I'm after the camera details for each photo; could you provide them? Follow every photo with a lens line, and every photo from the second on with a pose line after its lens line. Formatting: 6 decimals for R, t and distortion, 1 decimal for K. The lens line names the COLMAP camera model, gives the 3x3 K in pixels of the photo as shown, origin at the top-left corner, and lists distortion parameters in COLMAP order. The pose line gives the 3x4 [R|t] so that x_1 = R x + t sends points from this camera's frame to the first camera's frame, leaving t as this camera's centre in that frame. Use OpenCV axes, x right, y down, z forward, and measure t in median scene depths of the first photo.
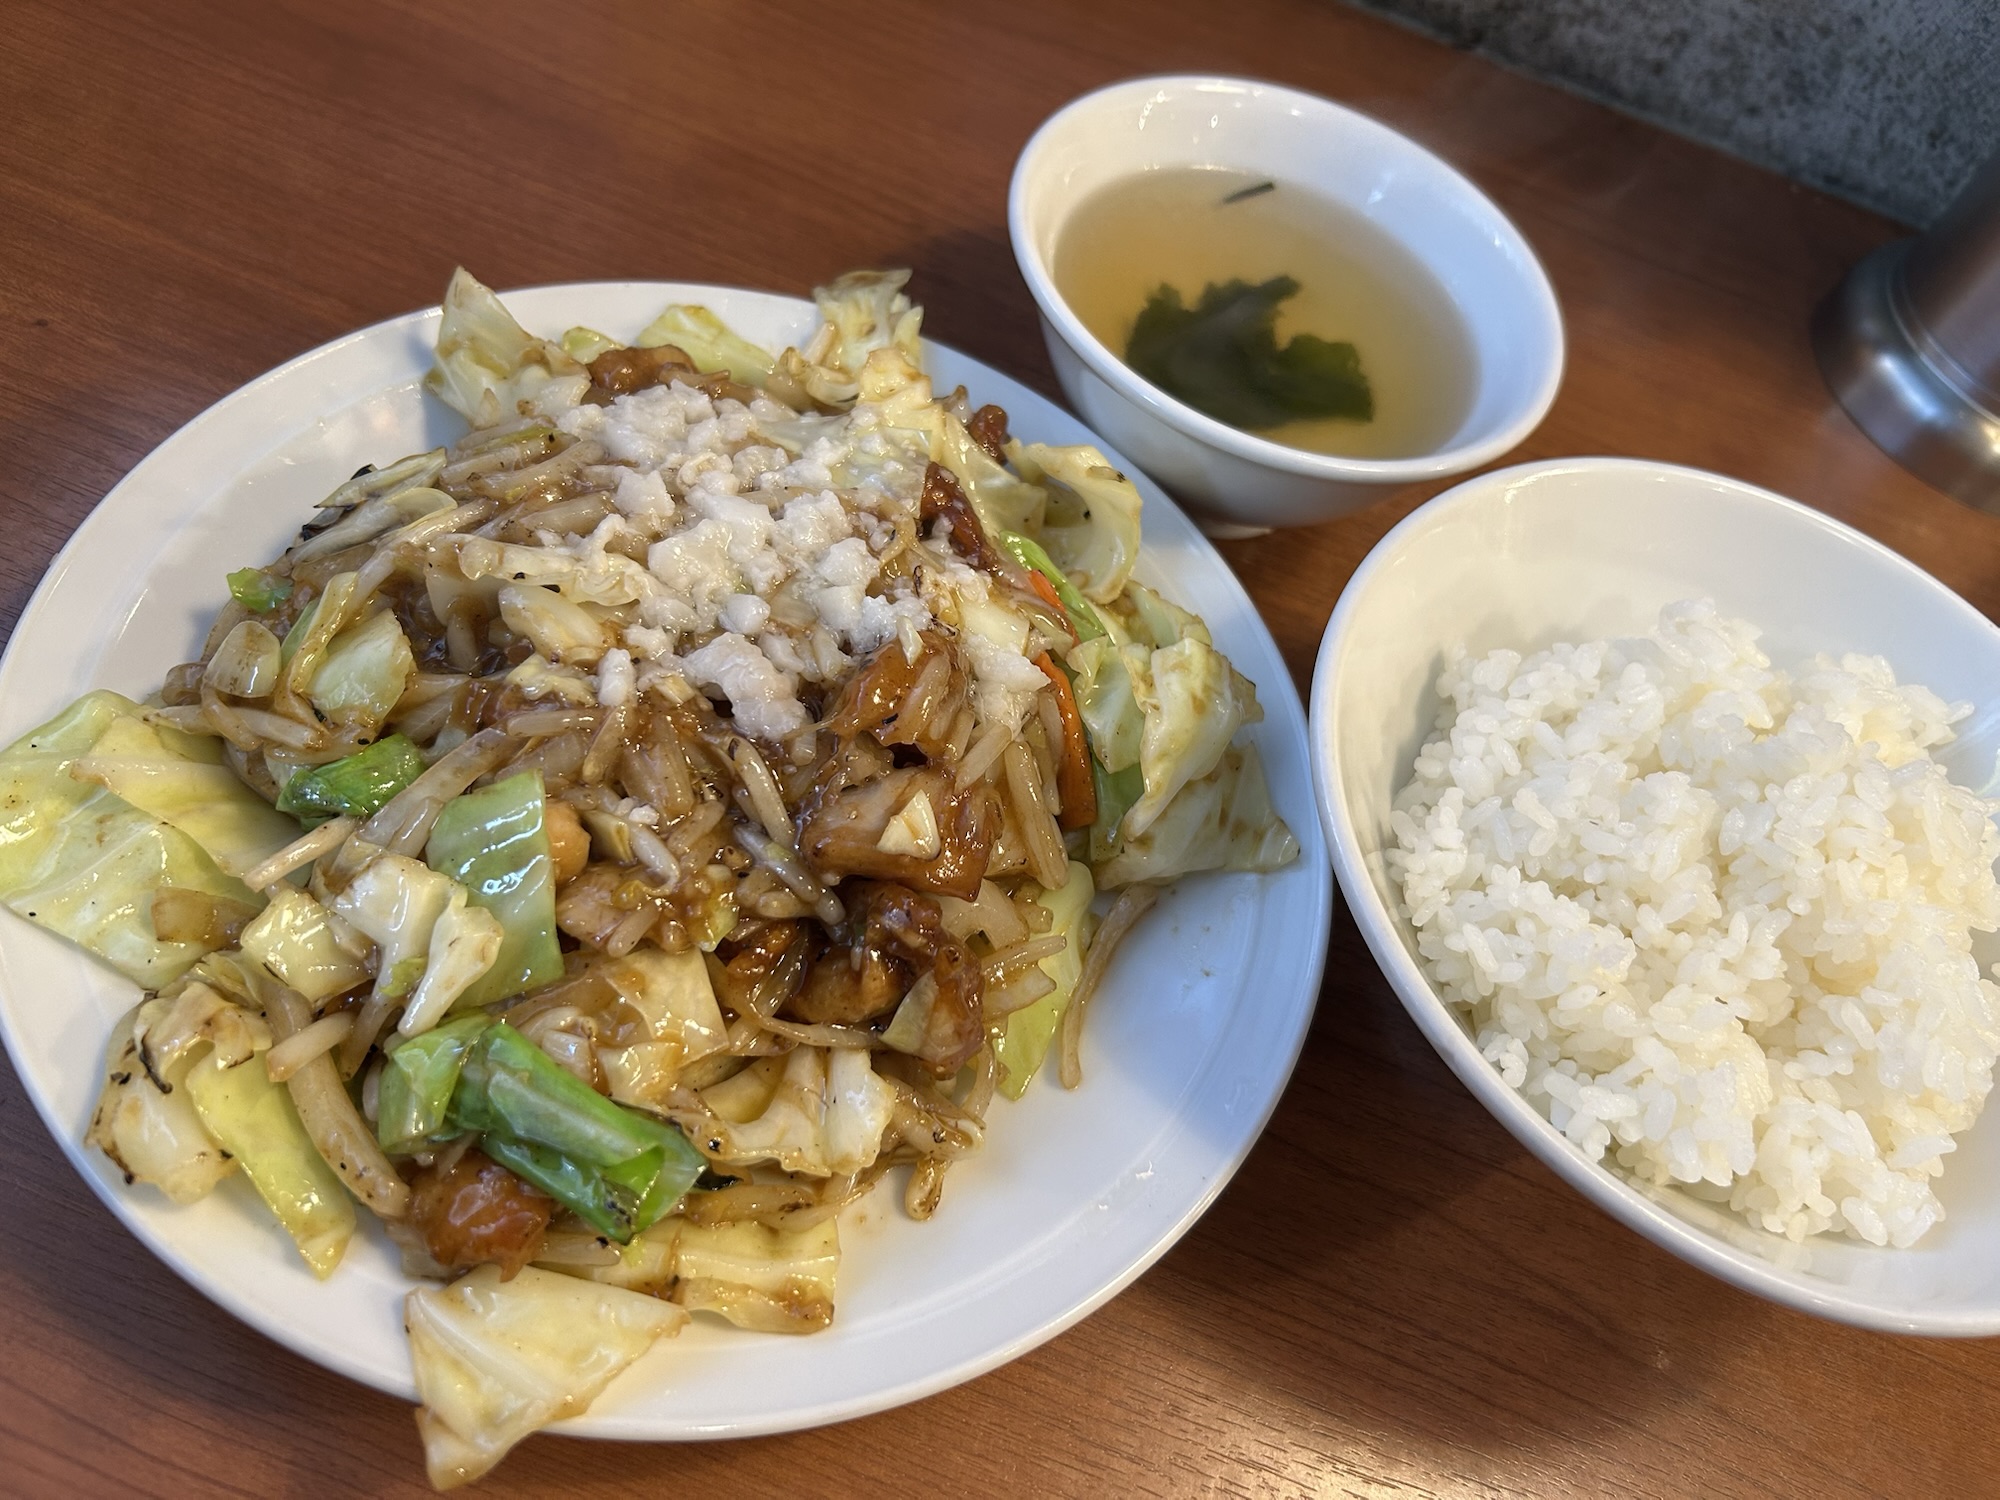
lens RADIAL K [[1489.8, 0, 996.9], [0, 1489.8, 760.9], [0, 0, 1]] dist [0.046238, -0.114856]
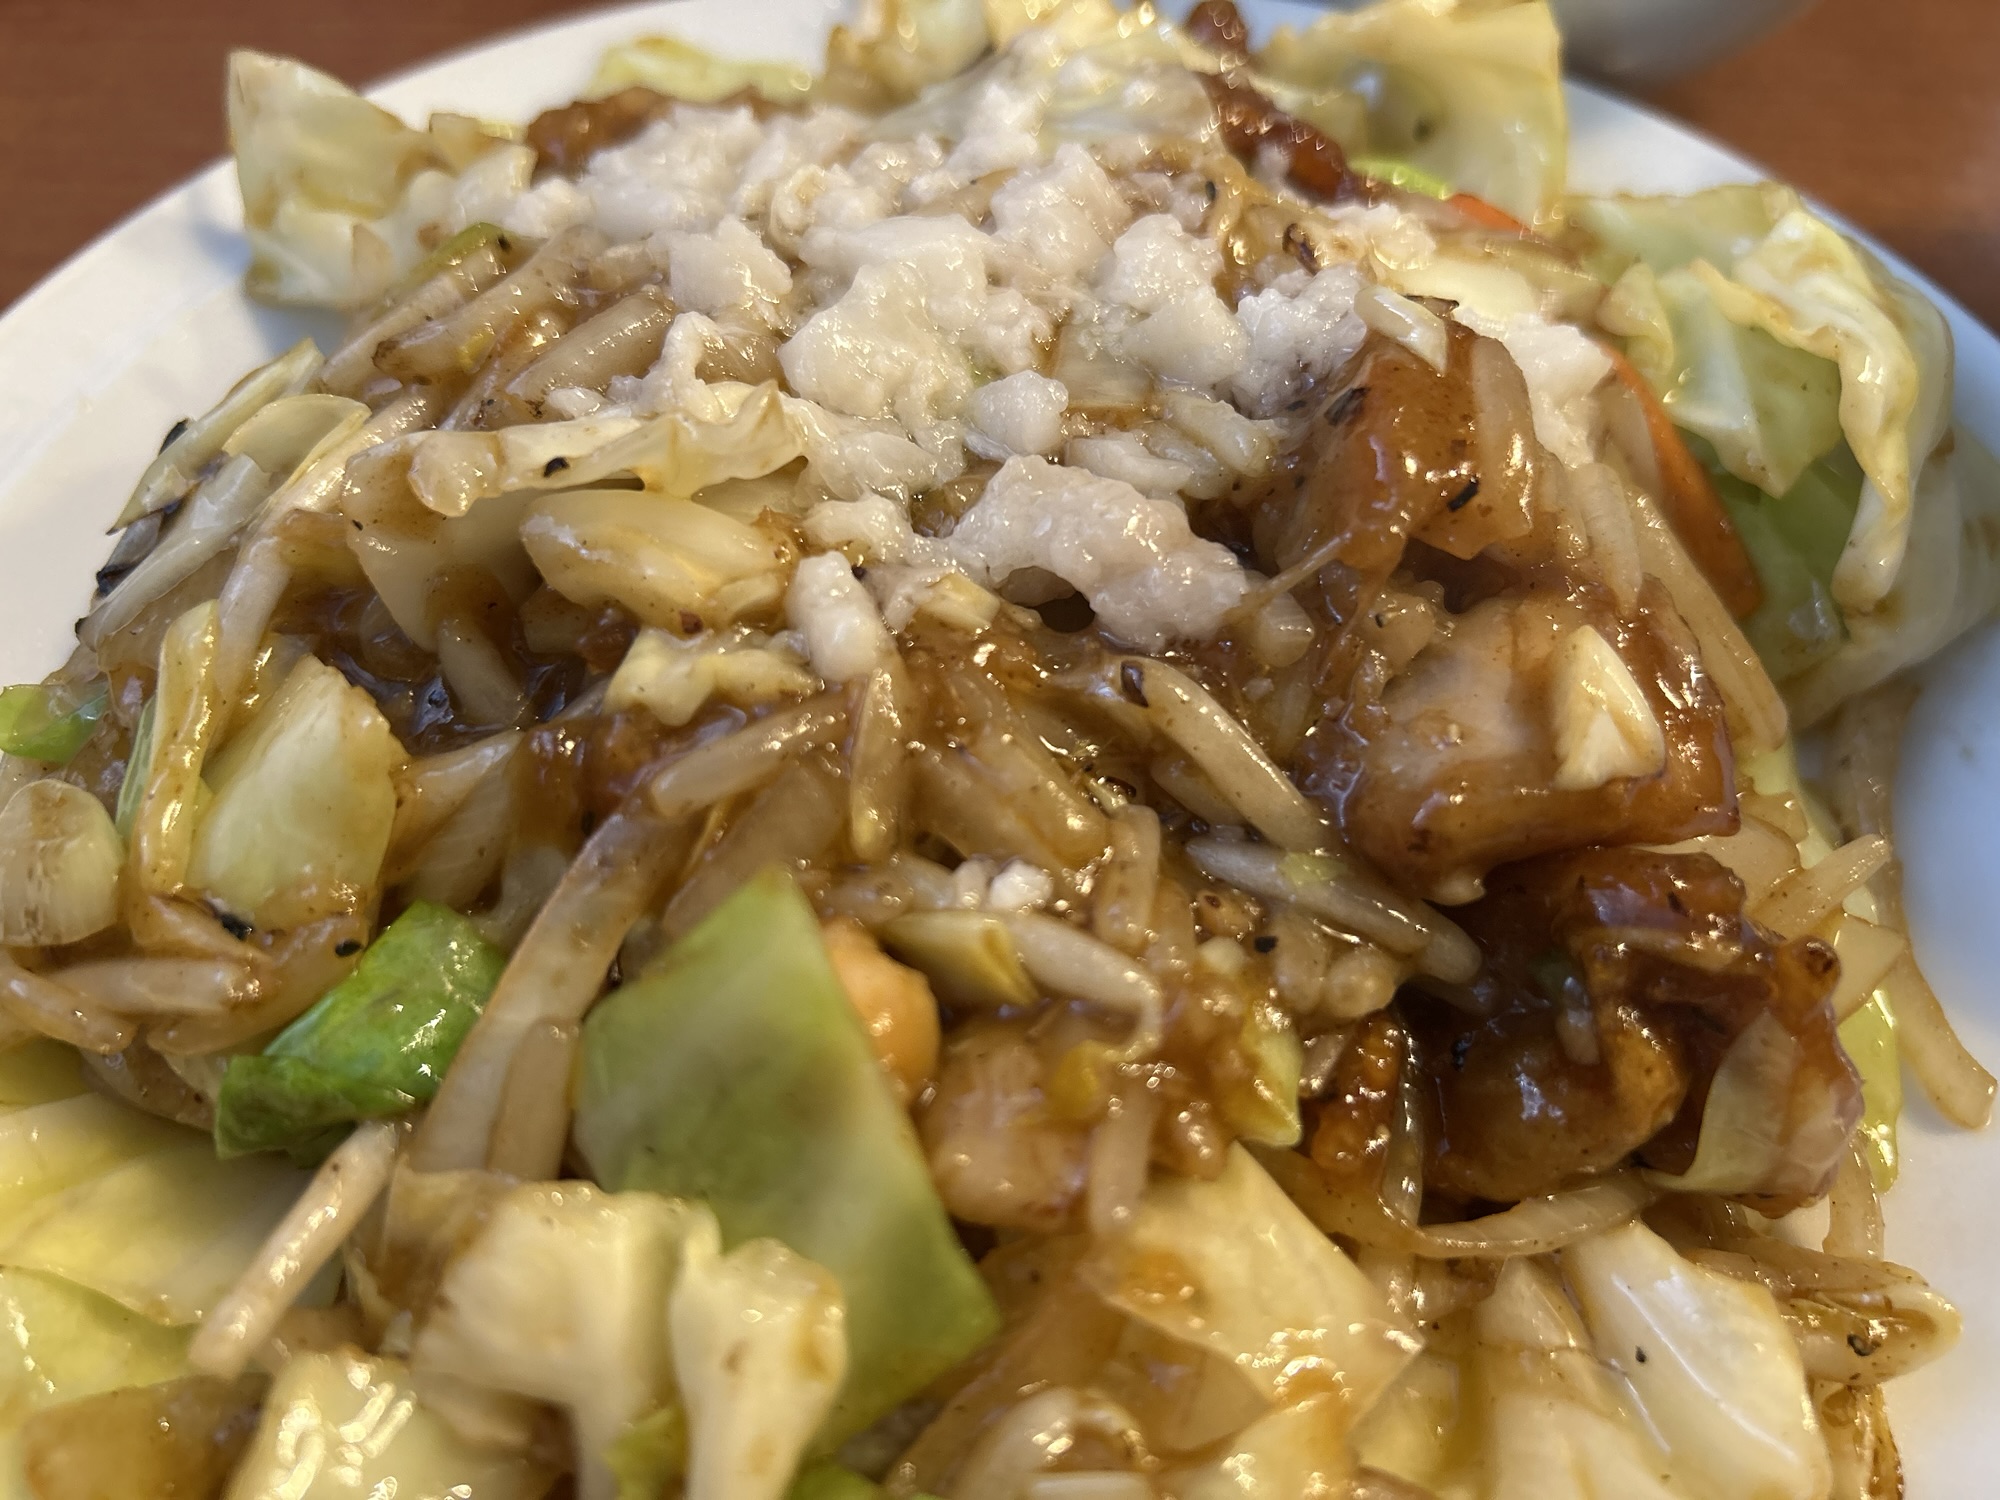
lens RADIAL K [[1587.2, 0, 978.4], [0, 1587.2, 747.6], [0, 0, 1]] dist [0.032469, -0.149927]
pose [[0.940625, -0.338841, -0.020301, -0.216869], [0.338891, 0.940825, -0.001034, -0.004858], [0.019450, -0.005908, 0.999793, 0.528400]]
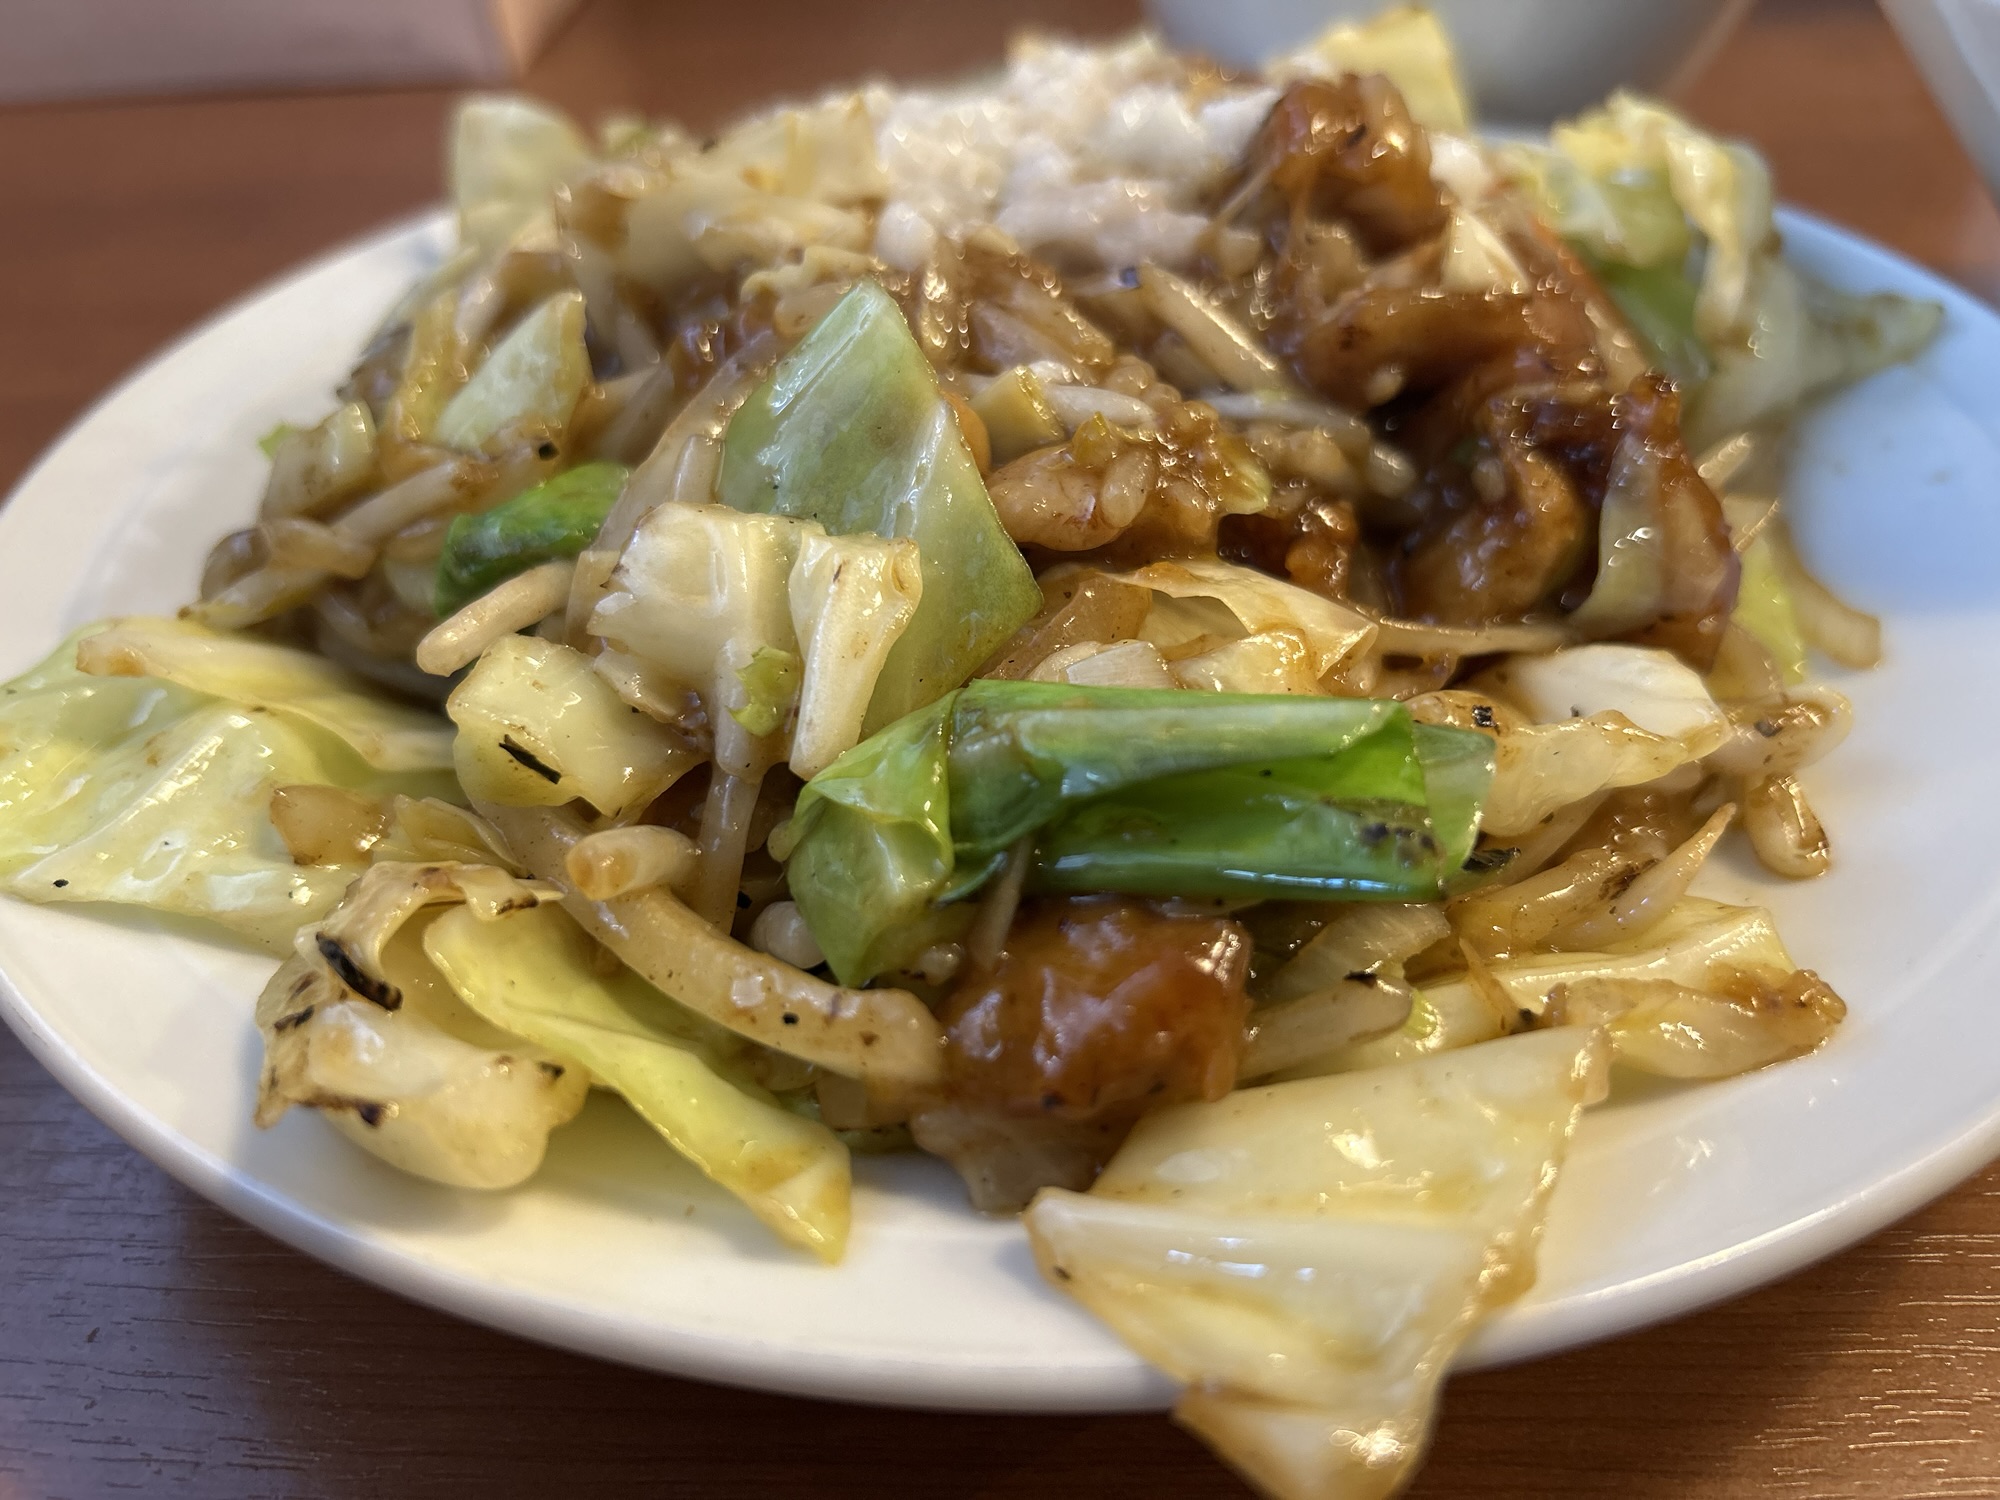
lens RADIAL K [[1587.2, 0, 978.4], [0, 1587.2, 747.6], [0, 0, 1]] dist [0.032469, -0.149927]
pose [[0.929965, -0.365467, 0.039991, -0.326322], [0.361156, 0.887769, -0.285364, 0.316055], [0.068788, 0.279821, 0.957585, 0.441216]]
